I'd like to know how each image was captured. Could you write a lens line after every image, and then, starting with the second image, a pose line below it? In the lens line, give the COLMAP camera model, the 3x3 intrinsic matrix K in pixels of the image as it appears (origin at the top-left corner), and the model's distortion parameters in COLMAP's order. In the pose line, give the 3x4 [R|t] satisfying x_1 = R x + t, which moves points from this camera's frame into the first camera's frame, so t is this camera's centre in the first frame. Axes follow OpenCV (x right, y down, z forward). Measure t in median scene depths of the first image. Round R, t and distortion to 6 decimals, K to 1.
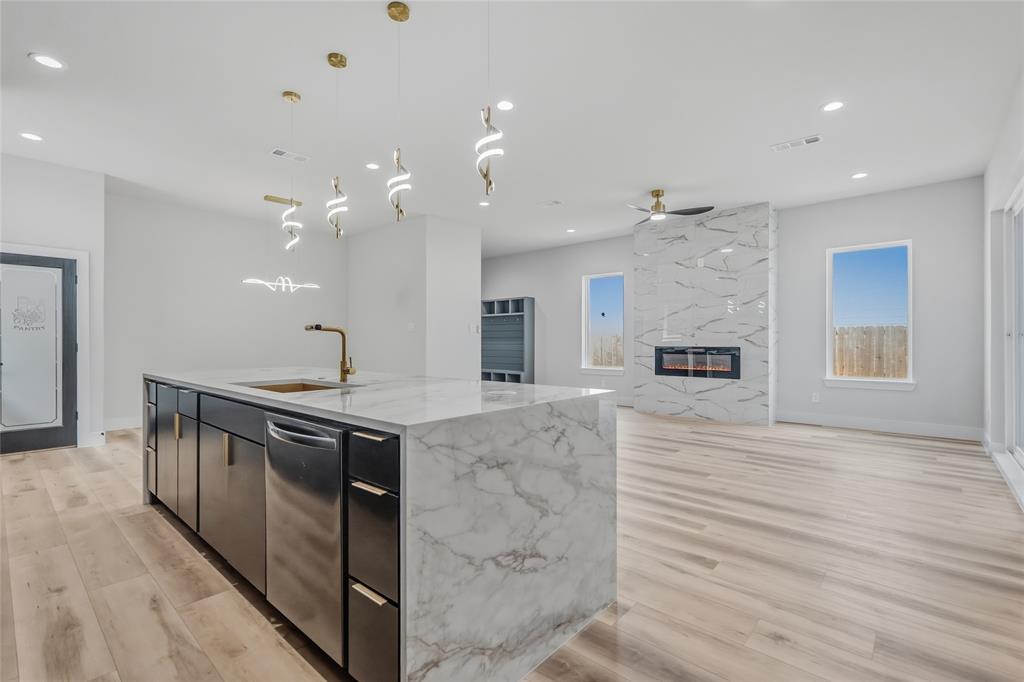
lens RADIAL K [[447.3, 0, 514.0], [0, 447.3, 341.3], [0, 0, 1]] dist [0.002262, 0.001050]
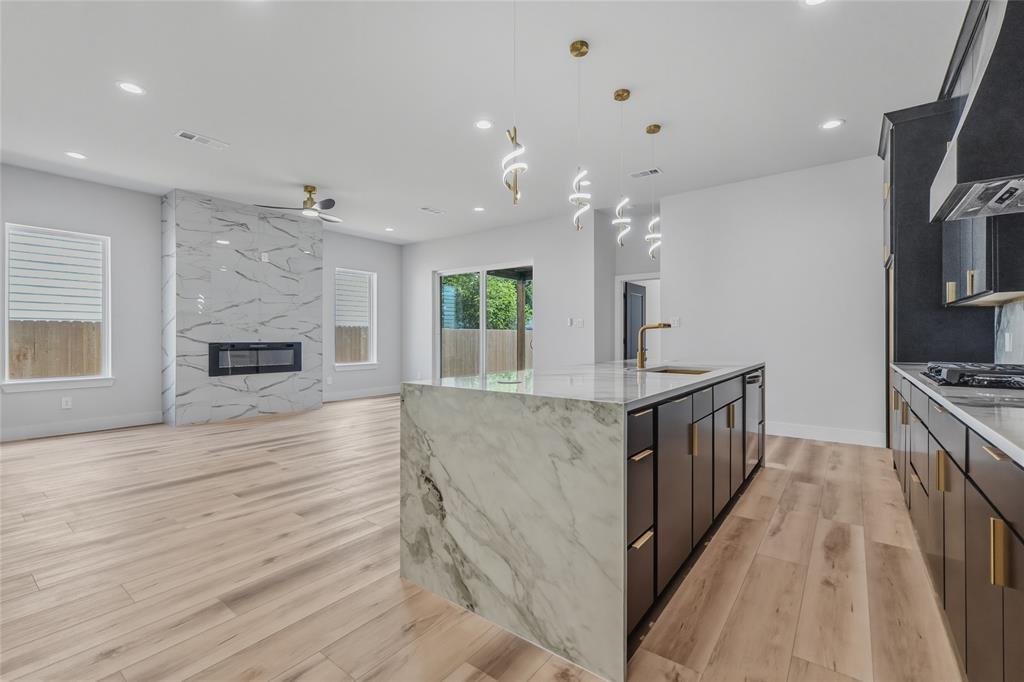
lens RADIAL K [[447.3, 0, 493.0], [0, 447.3, 335.5], [0, 0, 1]] dist [0.002262, 0.001050]
pose [[-0.032227, 0.004221, 0.999472, -0.587486], [0.000111, 0.999991, -0.004219, 0.001119], [-0.999481, -0.000025, -0.032227, 0.524549]]
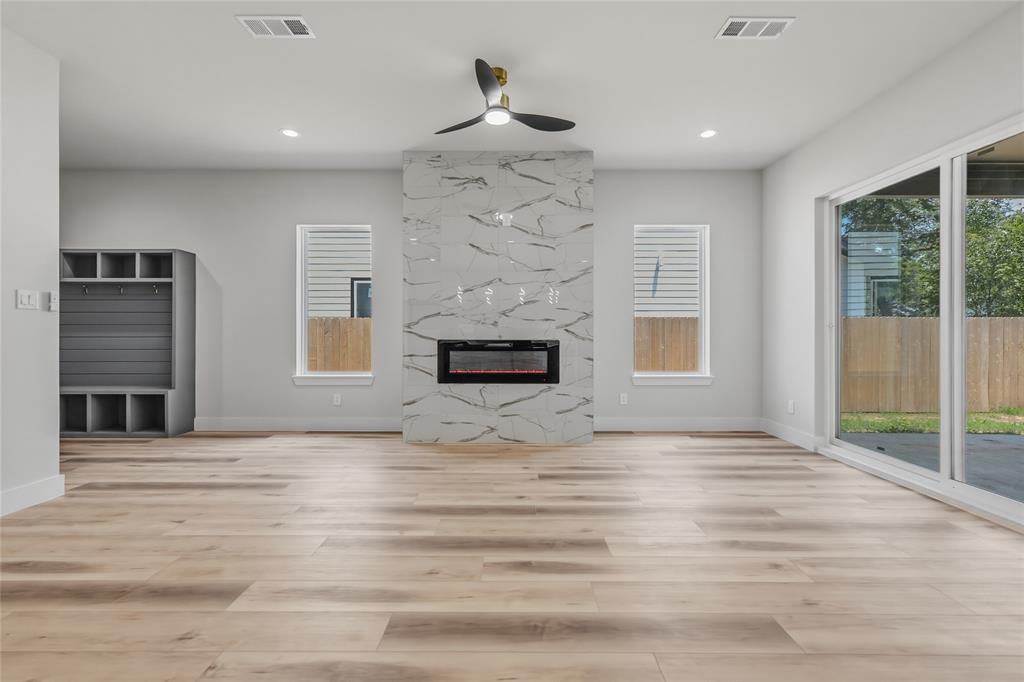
lens RADIAL K [[447.3, 0, 512.6], [0, 447.3, 332.3], [0, 0, 1]] dist [0.002262, 0.001050]
pose [[0.750572, 0.000499, 0.660788, -0.038506], [-0.001165, 0.999999, 0.000569, -0.000359], [-0.660788, -0.001196, 0.750572, 0.465857]]
